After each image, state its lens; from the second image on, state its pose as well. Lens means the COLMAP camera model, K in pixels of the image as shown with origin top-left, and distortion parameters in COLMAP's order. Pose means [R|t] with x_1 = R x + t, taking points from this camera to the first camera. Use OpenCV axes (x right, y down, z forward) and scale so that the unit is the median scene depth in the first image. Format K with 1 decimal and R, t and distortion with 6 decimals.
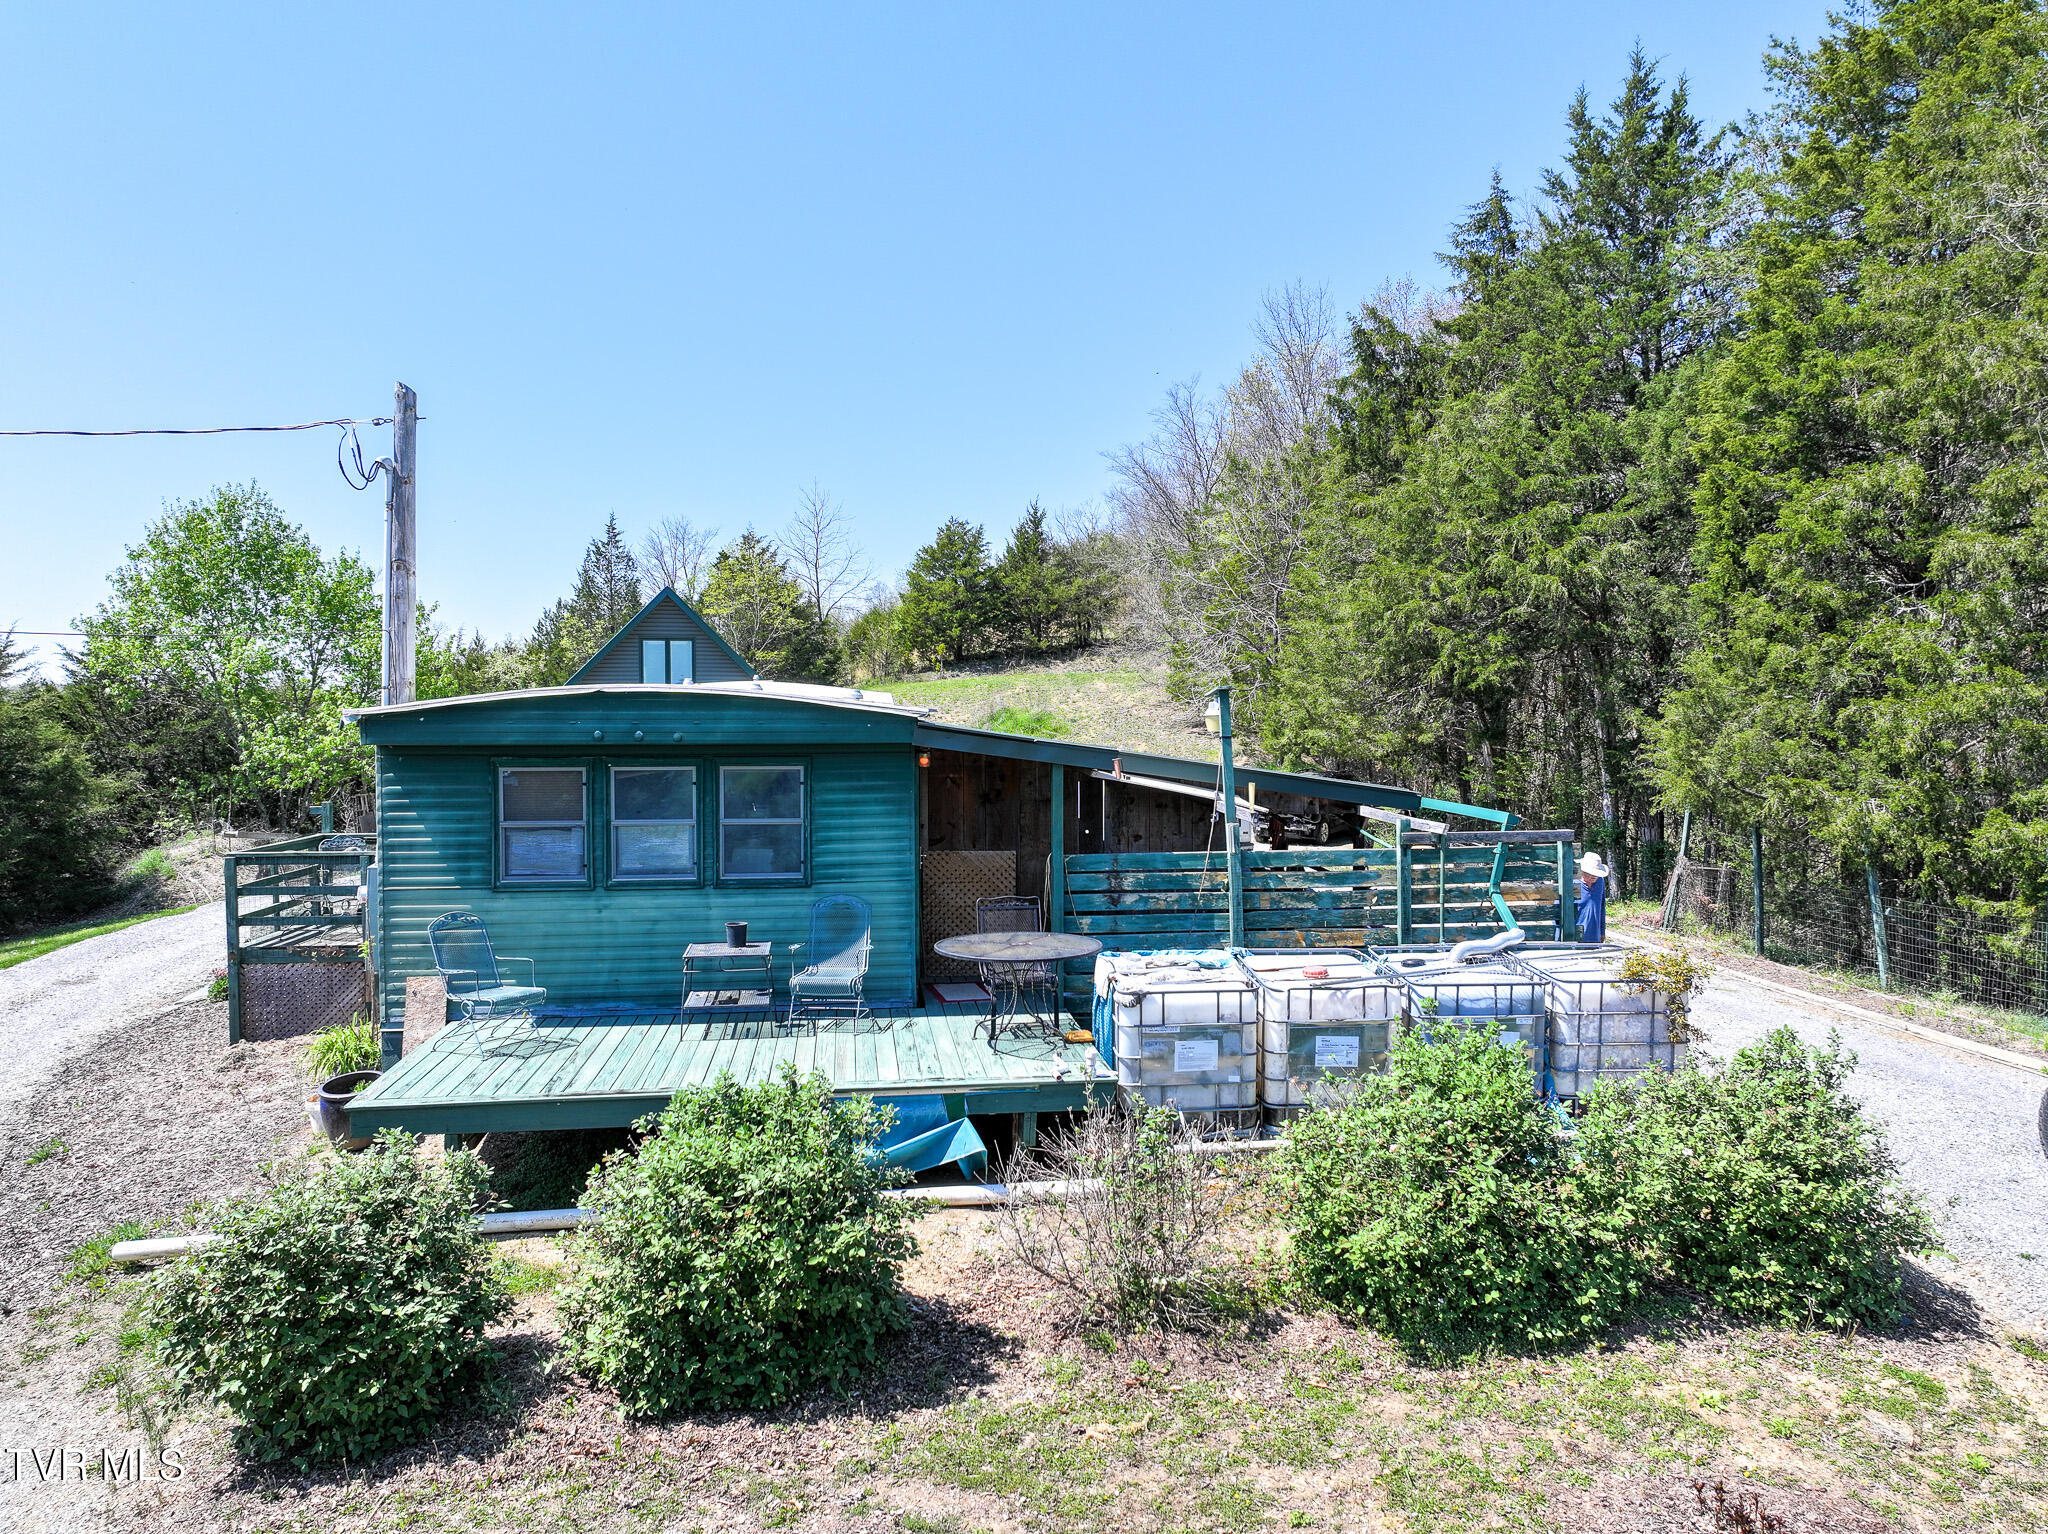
lens RADIAL K [[1444.5, 0, 1029.7], [0, 1444.5, 761.6], [0, 0, 1]] dist [0.003965, 0.014219]
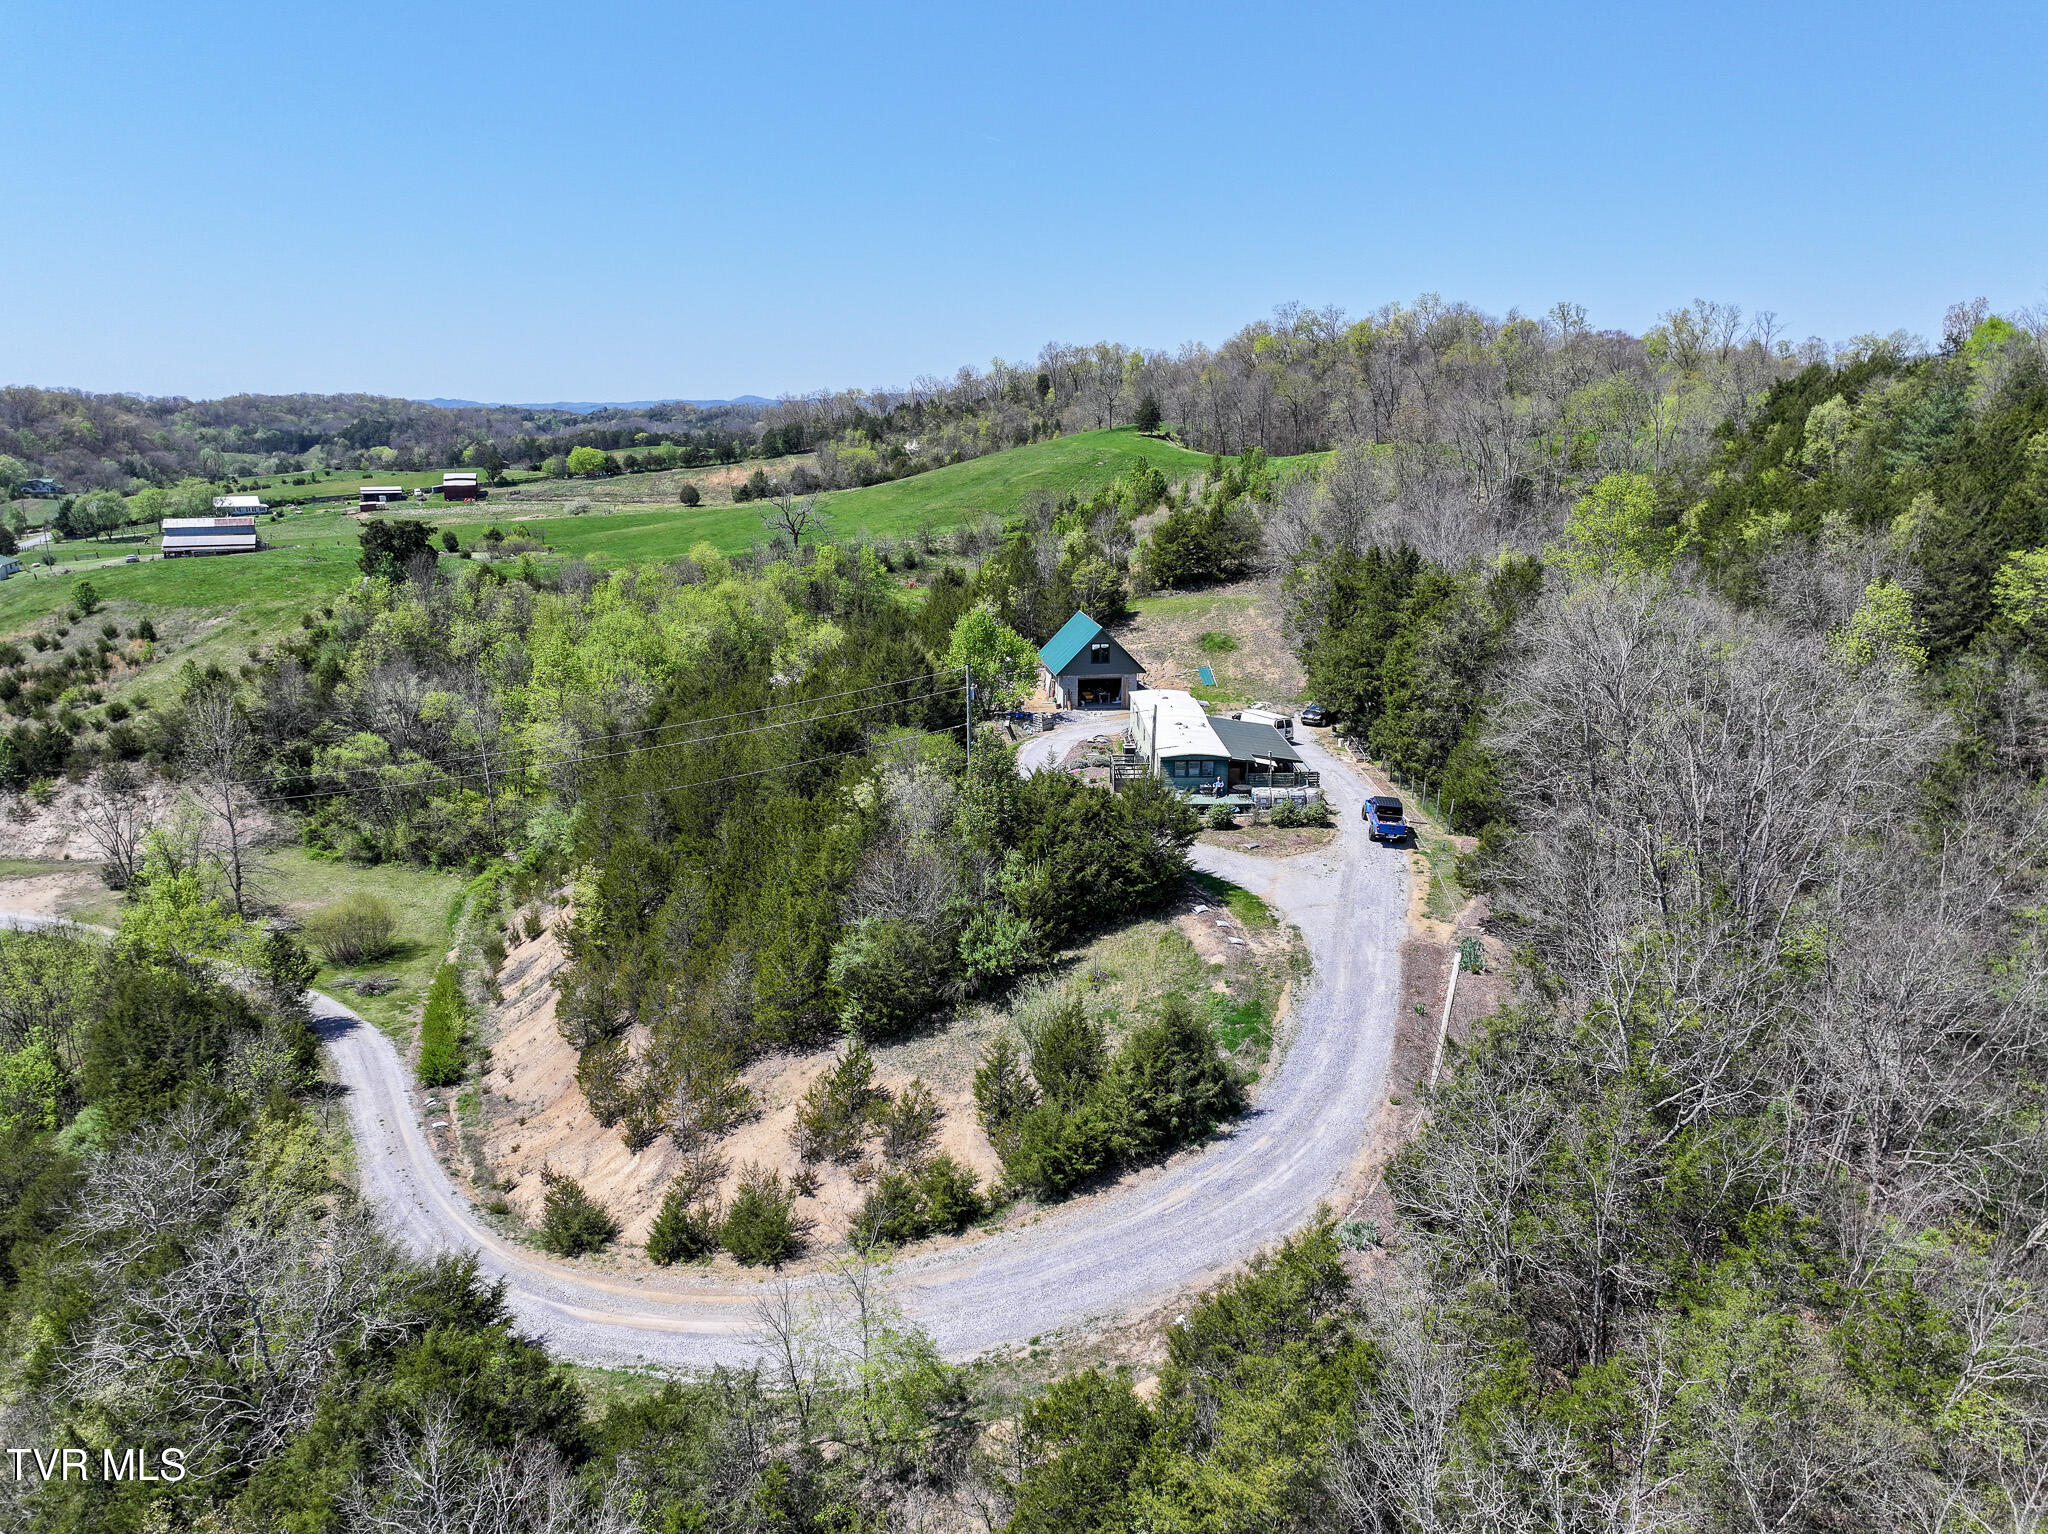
lens RADIAL K [[1444.5, 0, 1029.7], [0, 1444.5, 761.6], [0, 0, 1]] dist [0.003965, 0.014219]
pose [[0.995357, 0.024592, -0.093052, -0.093716], [-0.005065, 0.978850, 0.204516, -0.349706], [0.096114, -0.203096, 0.974430, -1.469942]]
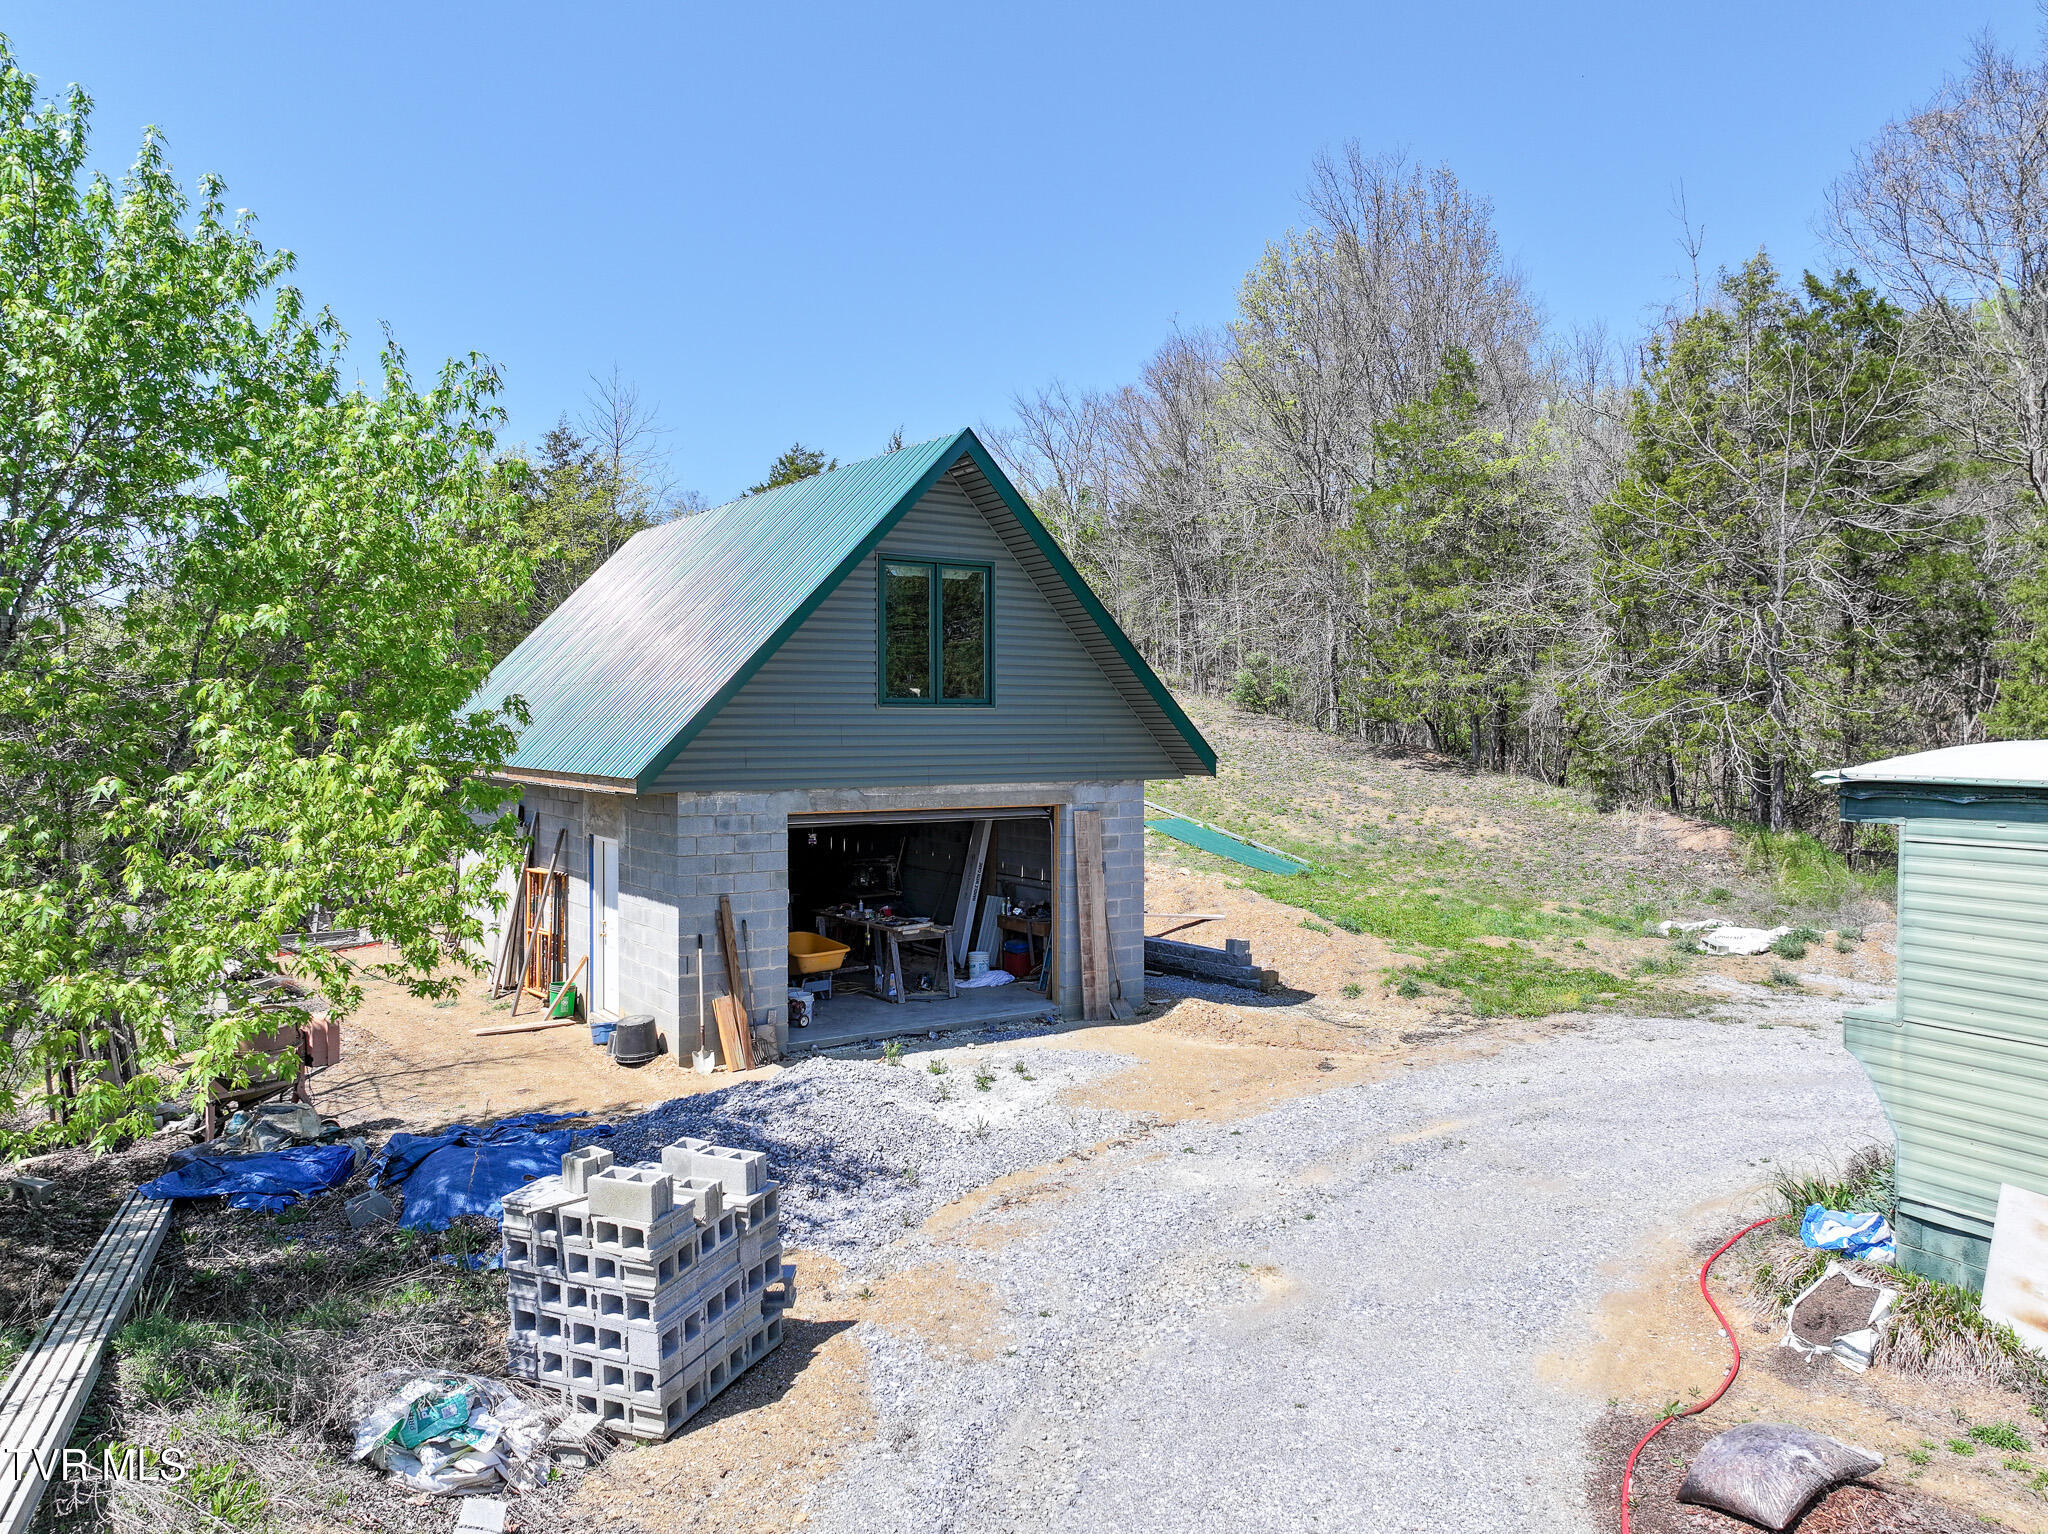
lens RADIAL K [[1440.4, 0, 1032.1], [0, 1440.4, 767.8], [0, 0, 1]] dist [0.003119, 0.001649]
pose [[0.934884, -0.008332, 0.354855, -0.292089], [0.009461, 0.999954, -0.001447, -0.021254], [-0.354827, 0.004710, 0.934920, 0.488363]]
